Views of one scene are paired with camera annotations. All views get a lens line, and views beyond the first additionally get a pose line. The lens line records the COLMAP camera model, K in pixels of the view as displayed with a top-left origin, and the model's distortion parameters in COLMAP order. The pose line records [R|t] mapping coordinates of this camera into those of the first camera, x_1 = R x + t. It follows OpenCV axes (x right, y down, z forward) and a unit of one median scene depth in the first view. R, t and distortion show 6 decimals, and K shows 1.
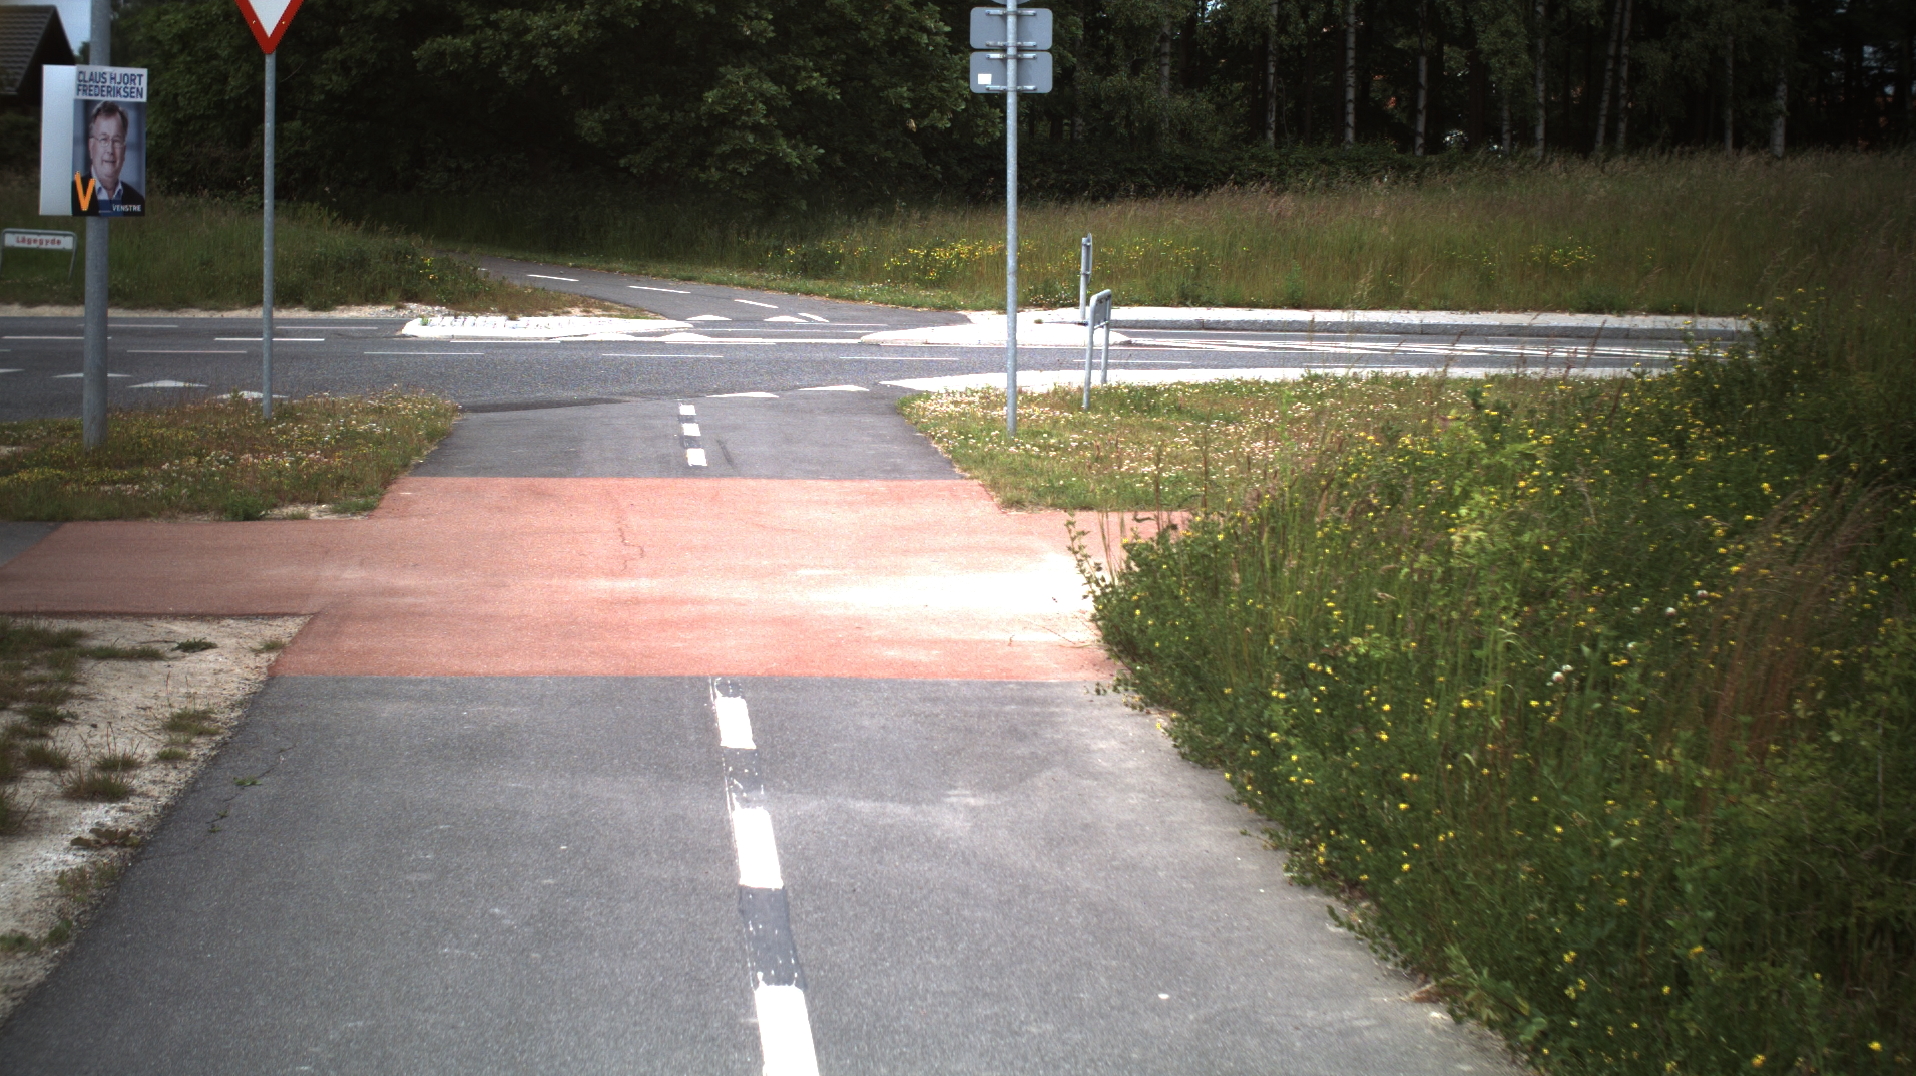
lens RADIAL K [[3681.8, 0, 958.0], [0, 3681.8, 538.0], [0, 0, 1]] dist [-0.338819, 0.713843]
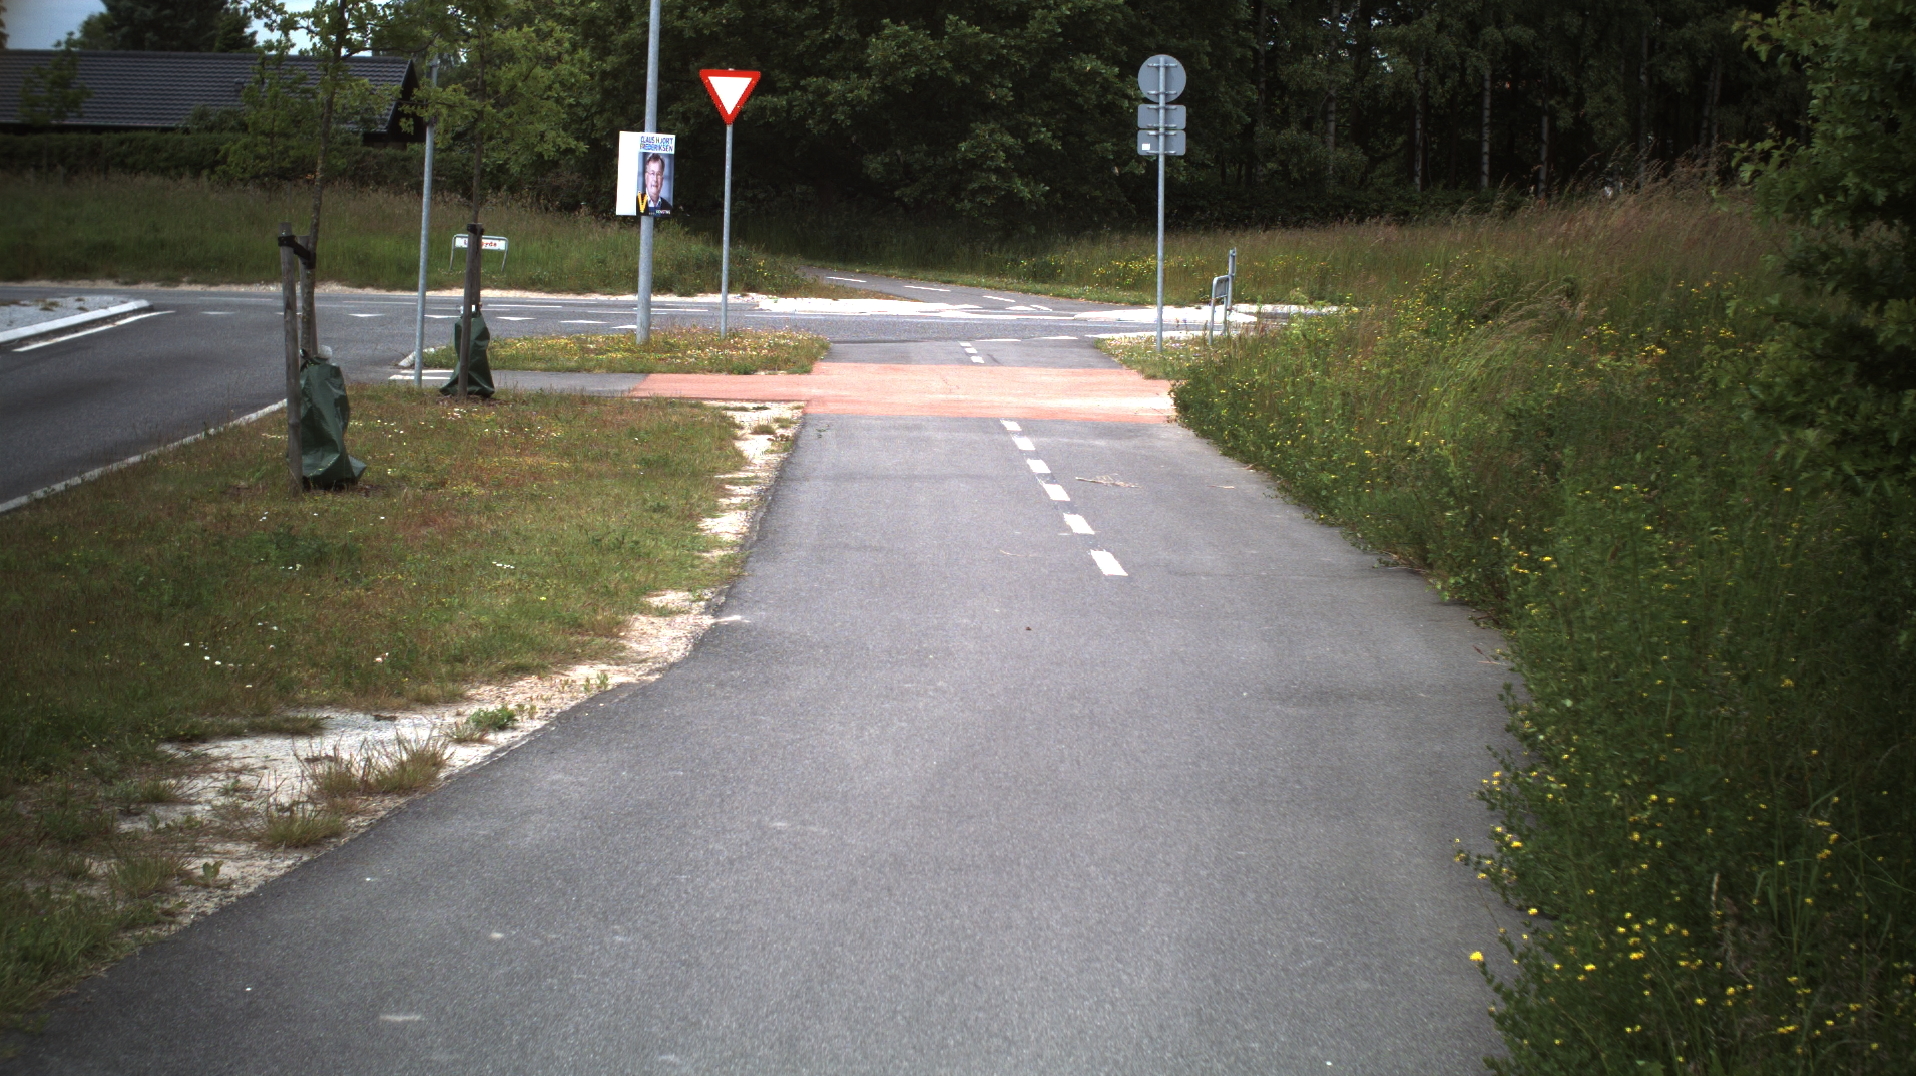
lens RADIAL K [[3681.8, 0, 958.0], [0, 3681.8, 538.0], [0, 0, 1]] dist [-0.338819, 0.713843]
pose [[0.998111, 0.016805, -0.059091, 0.015092], [-0.017426, 0.999798, -0.009999, 0.048633], [0.058911, 0.011010, 0.998203, -0.454586]]
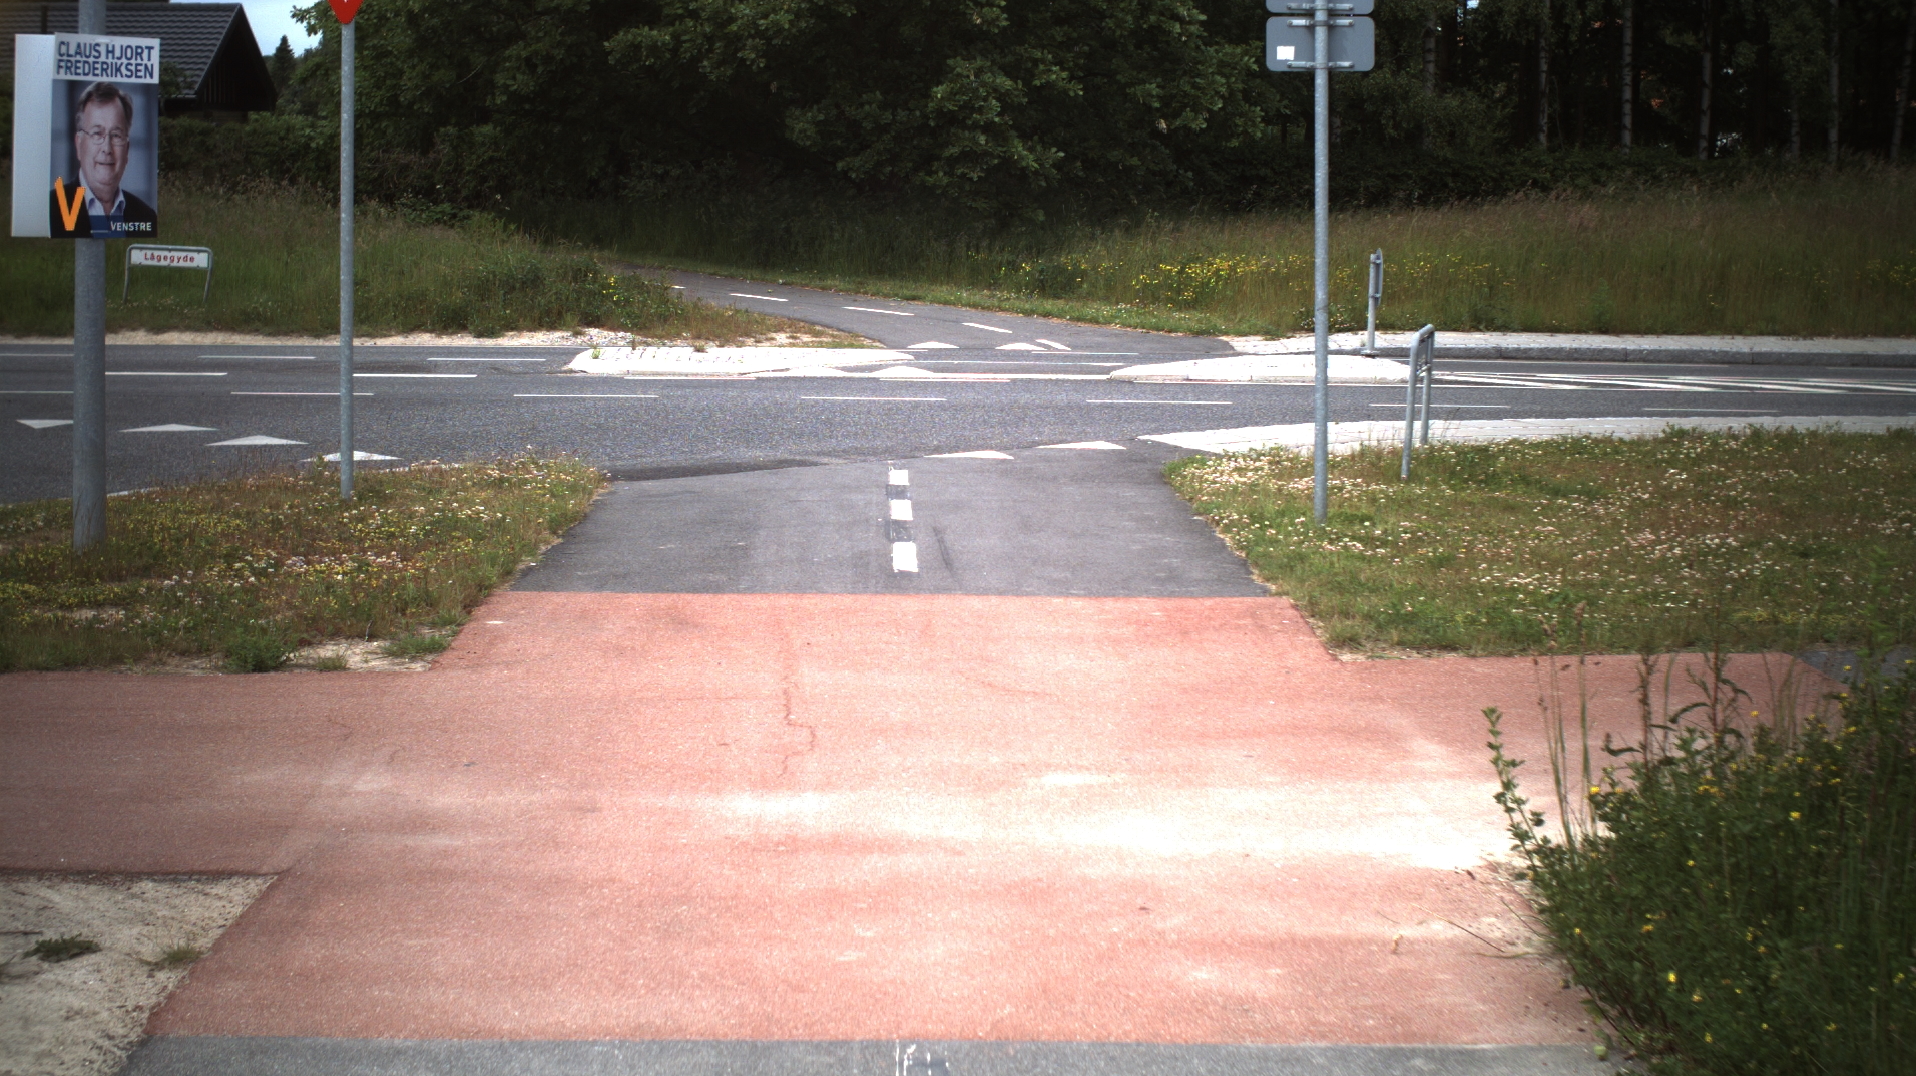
lens RADIAL K [[3681.8, 0, 958.0], [0, 3681.8, 538.0], [0, 0, 1]] dist [-0.338819, 0.713843]
pose [[0.997969, 0.001135, -0.063690, -0.007632], [-0.001260, 0.999997, -0.001927, -0.014745], [0.063688, 0.002004, 0.997968, 0.152675]]
